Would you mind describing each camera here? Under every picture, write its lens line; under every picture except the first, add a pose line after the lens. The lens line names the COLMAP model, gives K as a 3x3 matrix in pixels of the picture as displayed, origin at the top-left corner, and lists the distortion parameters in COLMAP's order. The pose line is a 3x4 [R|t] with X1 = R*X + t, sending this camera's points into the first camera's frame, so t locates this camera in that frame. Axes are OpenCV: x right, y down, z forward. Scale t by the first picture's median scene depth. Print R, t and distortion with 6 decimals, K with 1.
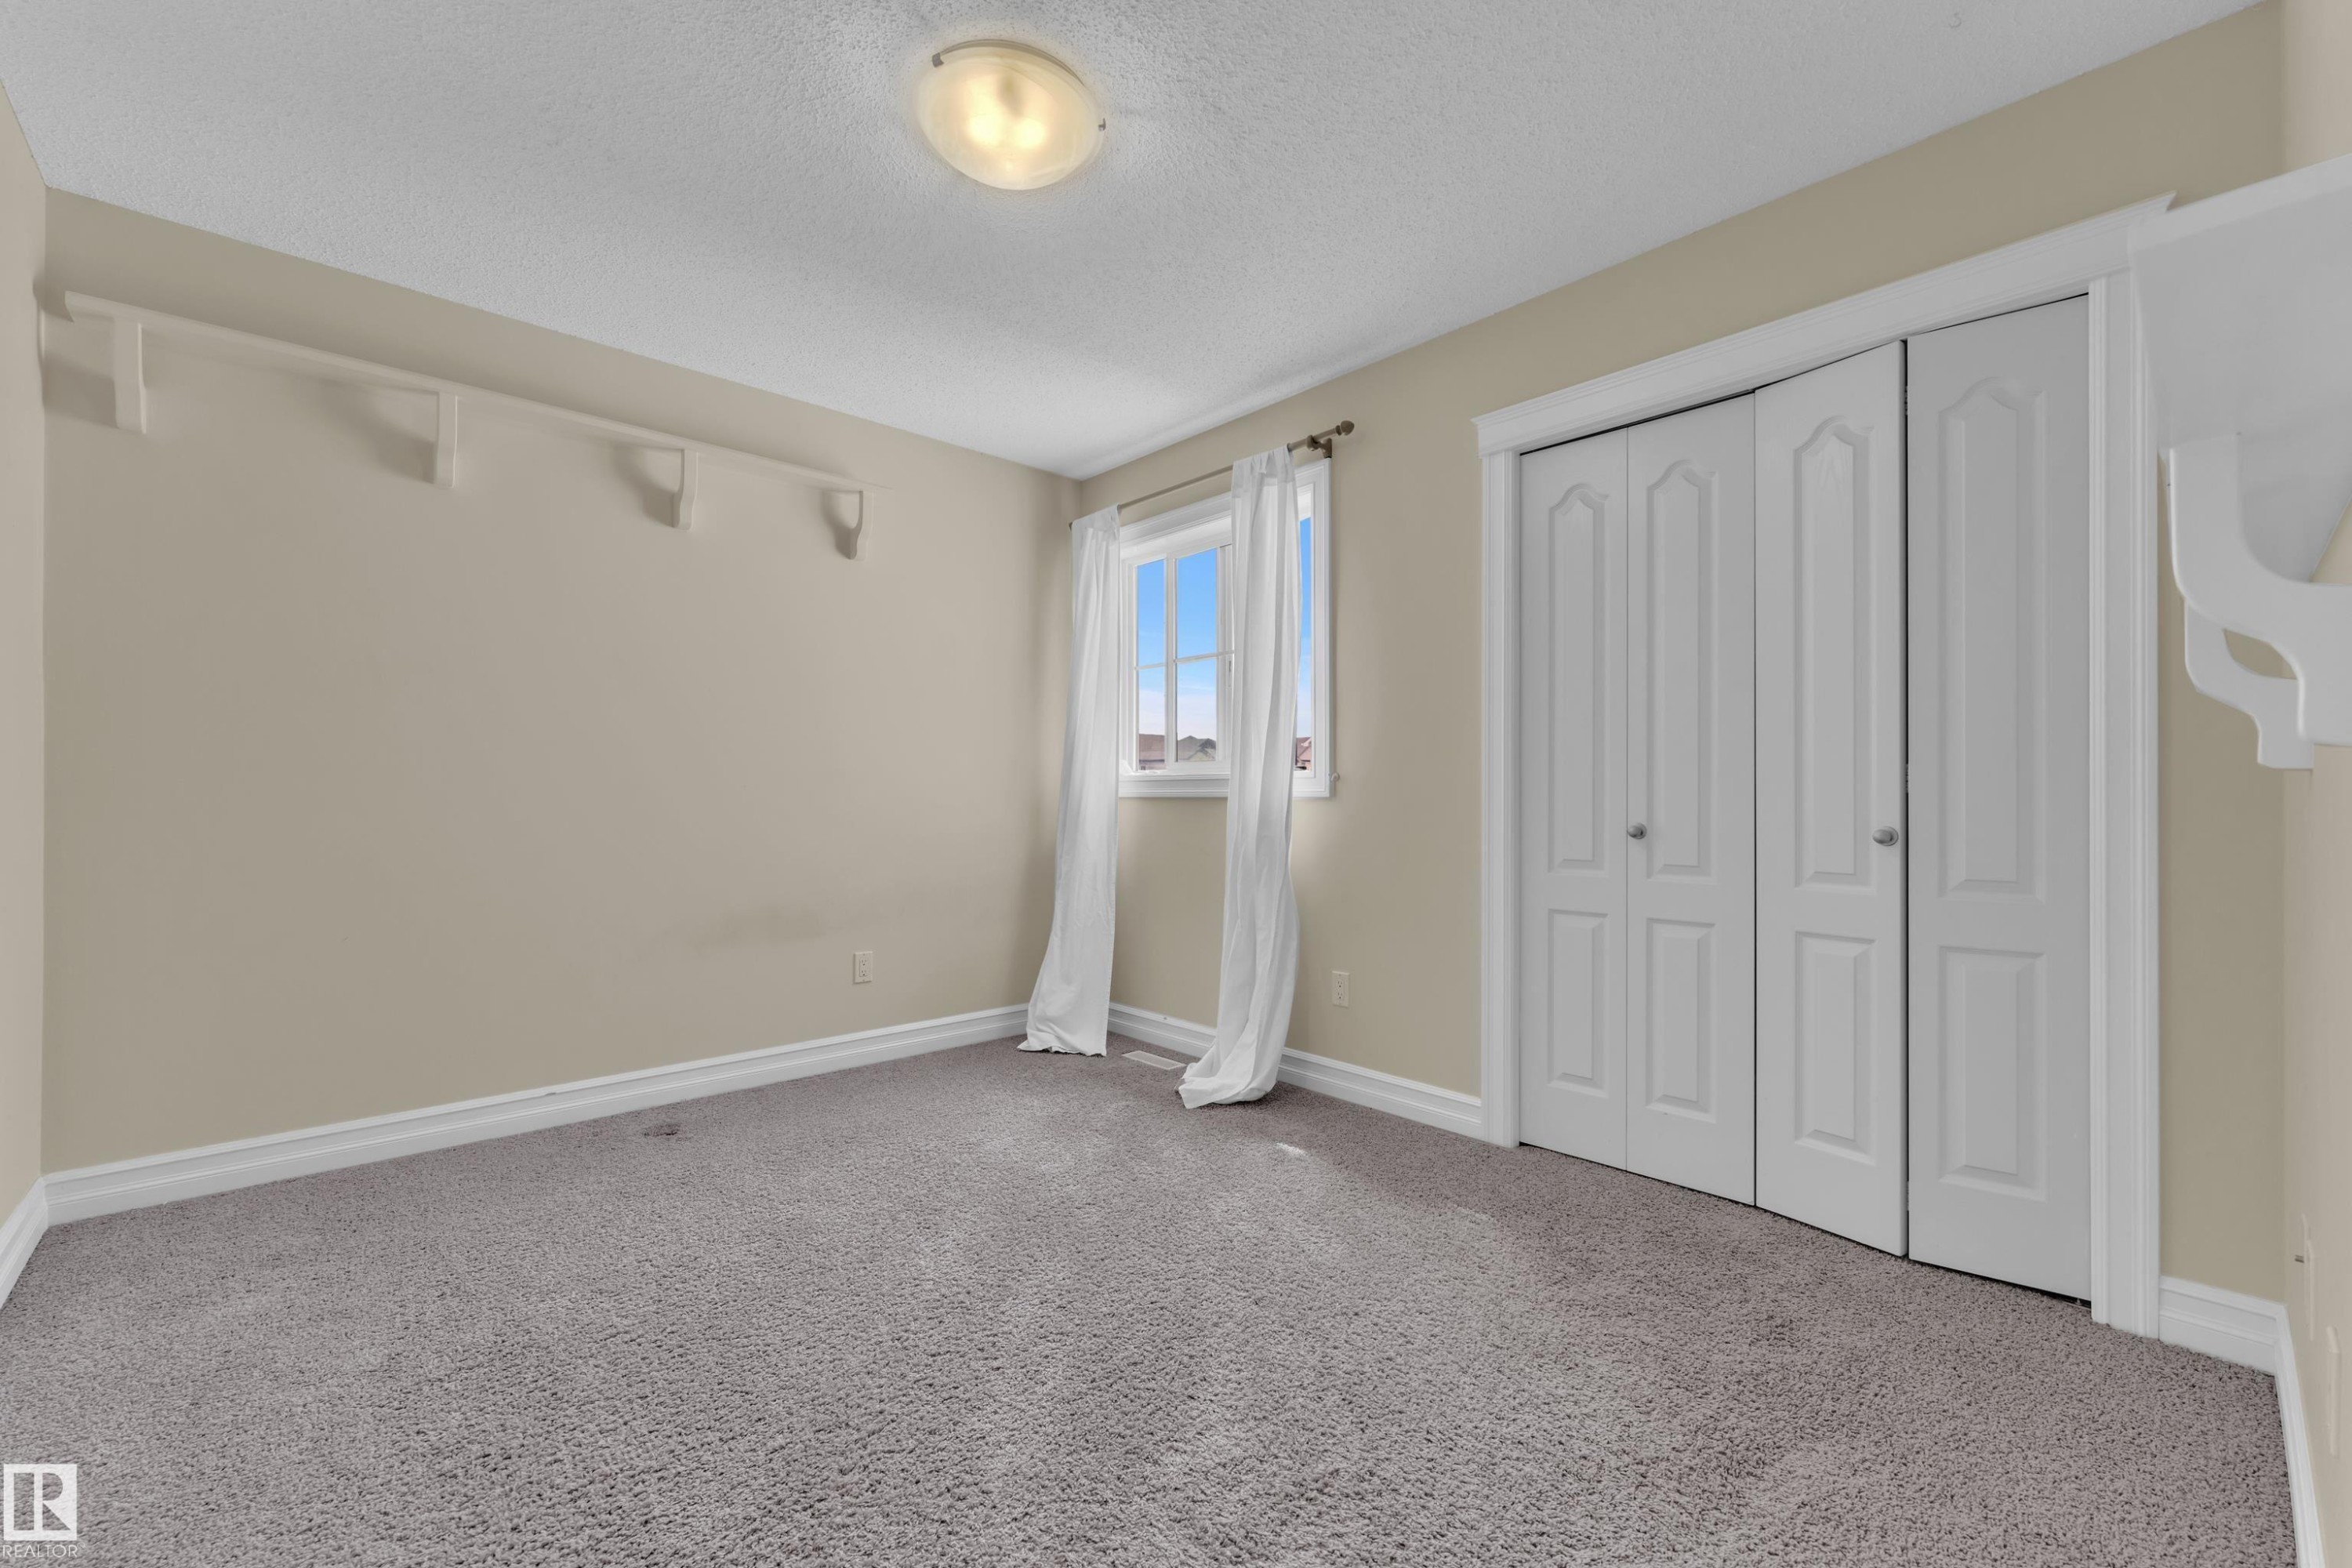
lens RADIAL K [[947.4, 0, 1169.2], [0, 947.4, 790.4], [0, 0, 1]] dist [0.003095, -0.000002]
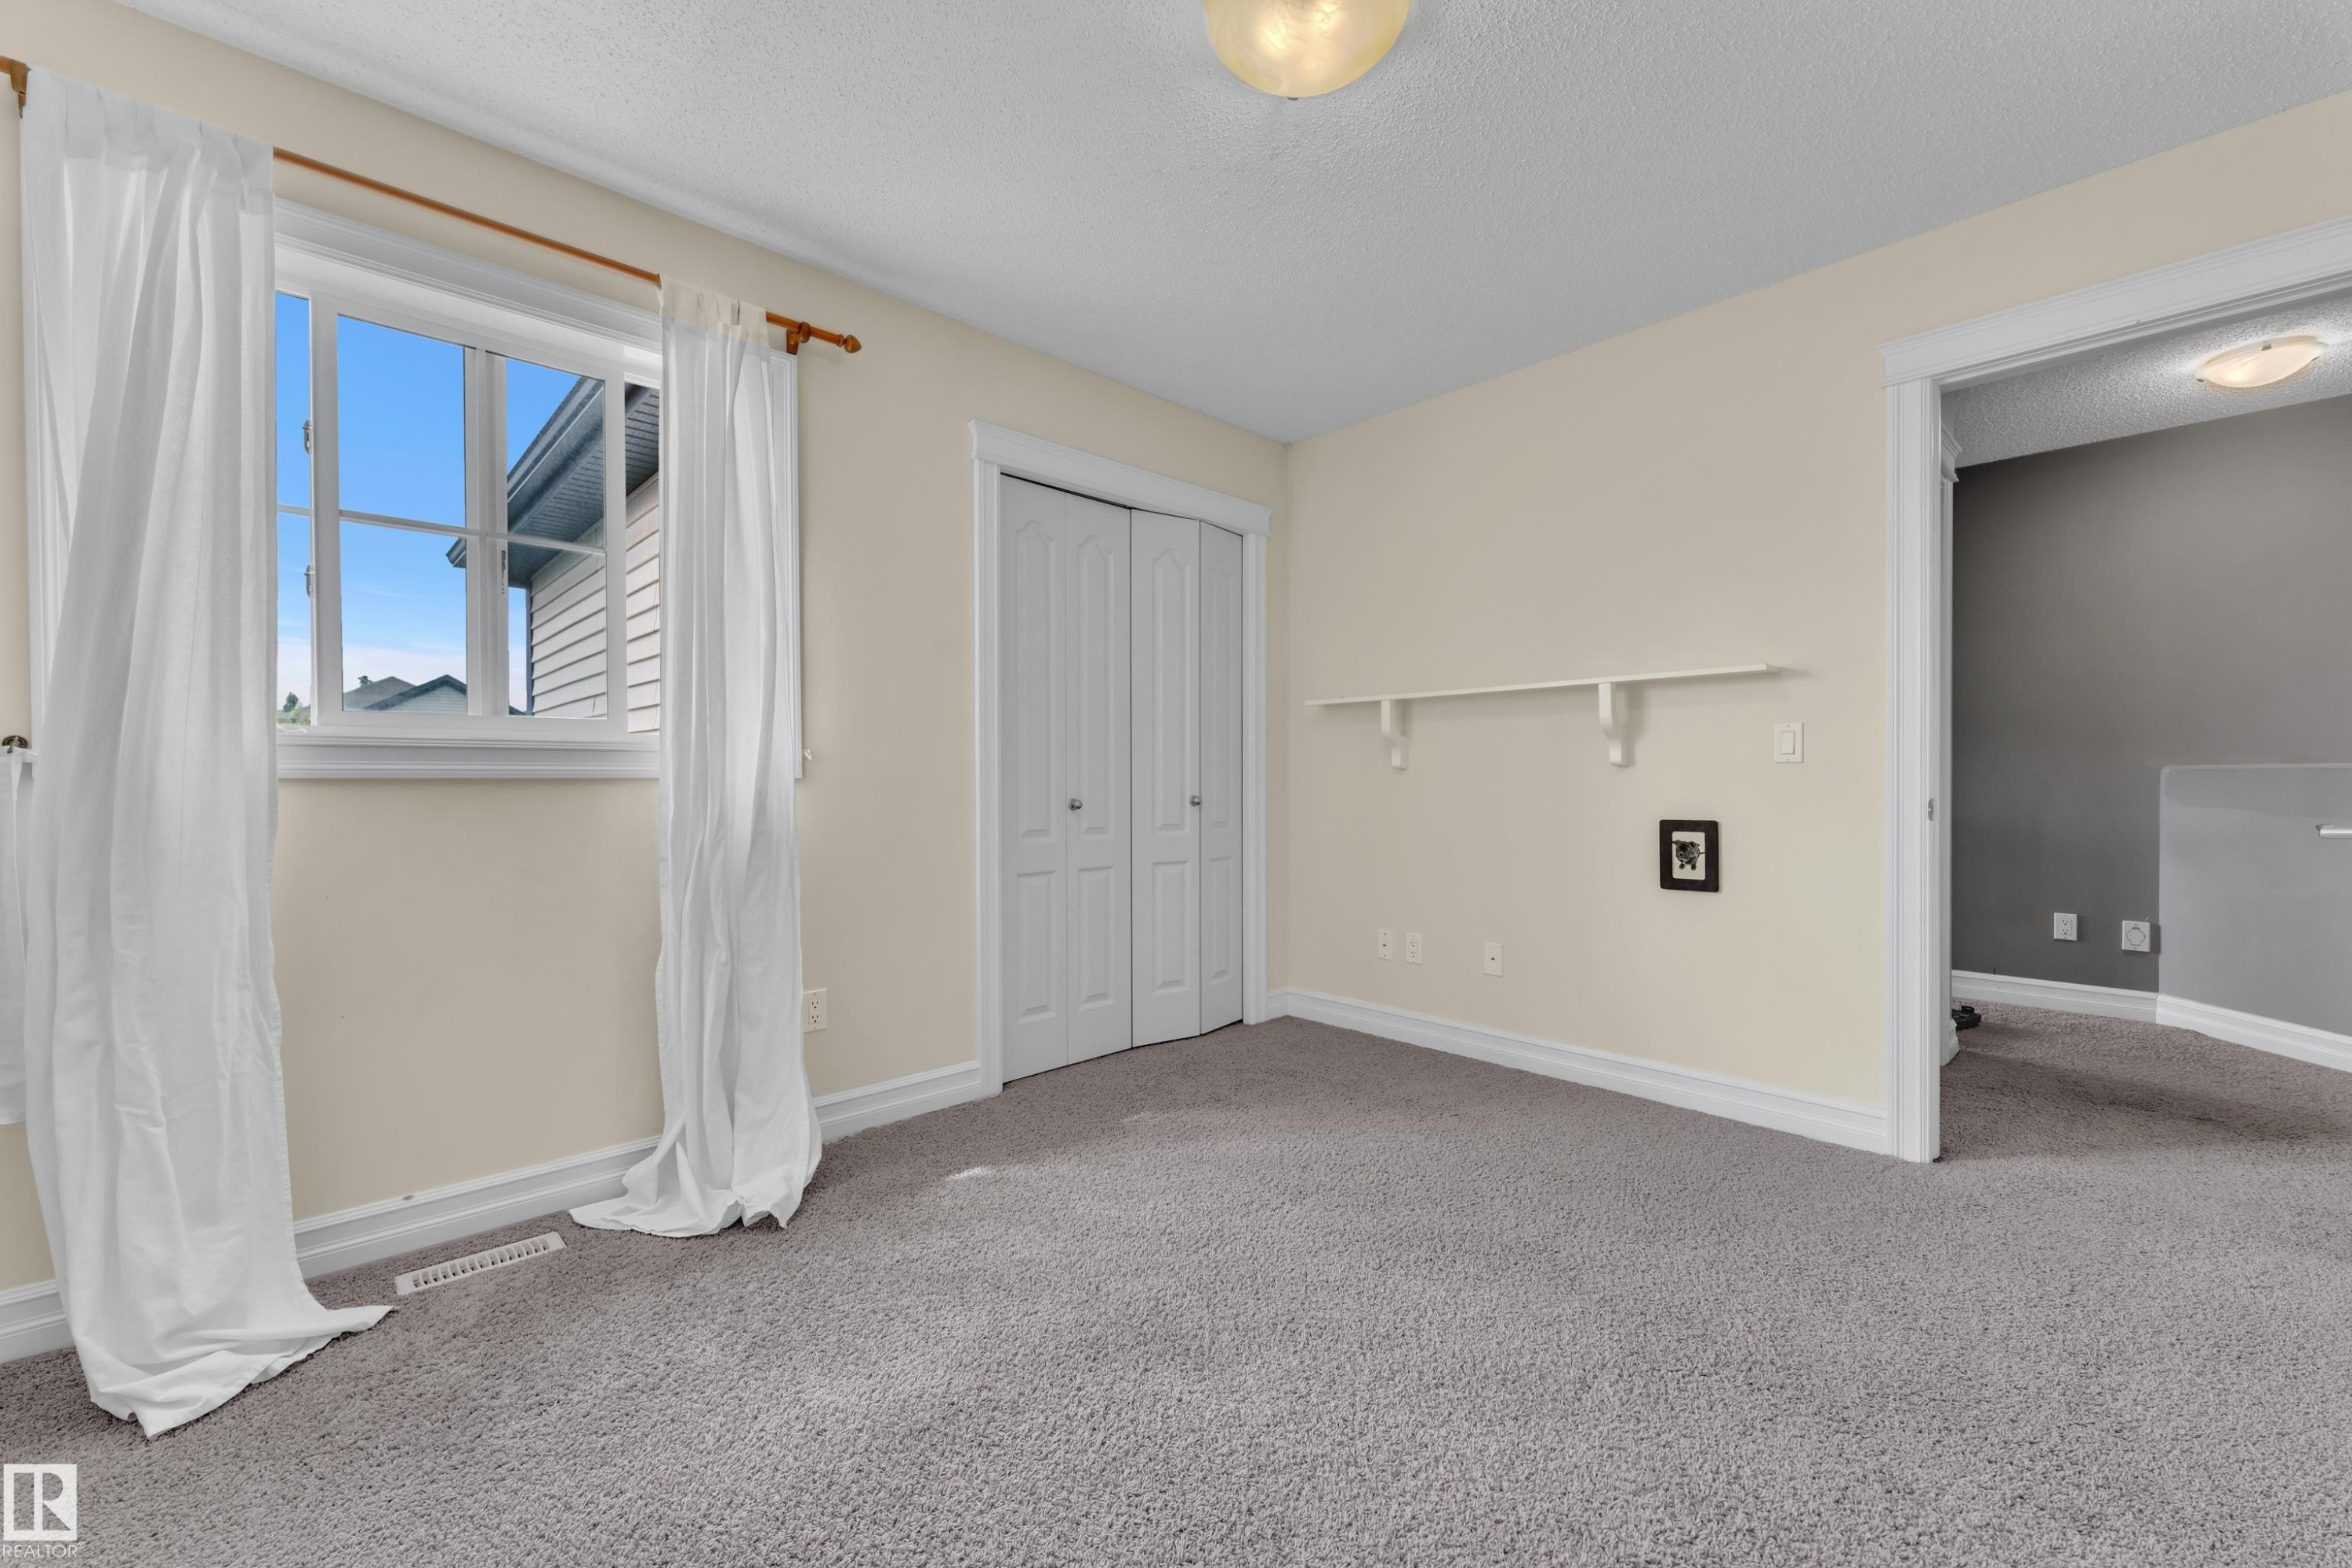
lens RADIAL K [[947.4, 0, 1168.8], [0, 947.4, 783.8], [0, 0, 1]] dist [0.003095, -0.000002]
pose [[-0.018819, -0.010415, 0.999769, -0.759335], [-0.009302, 0.999904, 0.010241, -0.000192], [-0.999780, -0.009107, -0.018914, 0.824612]]
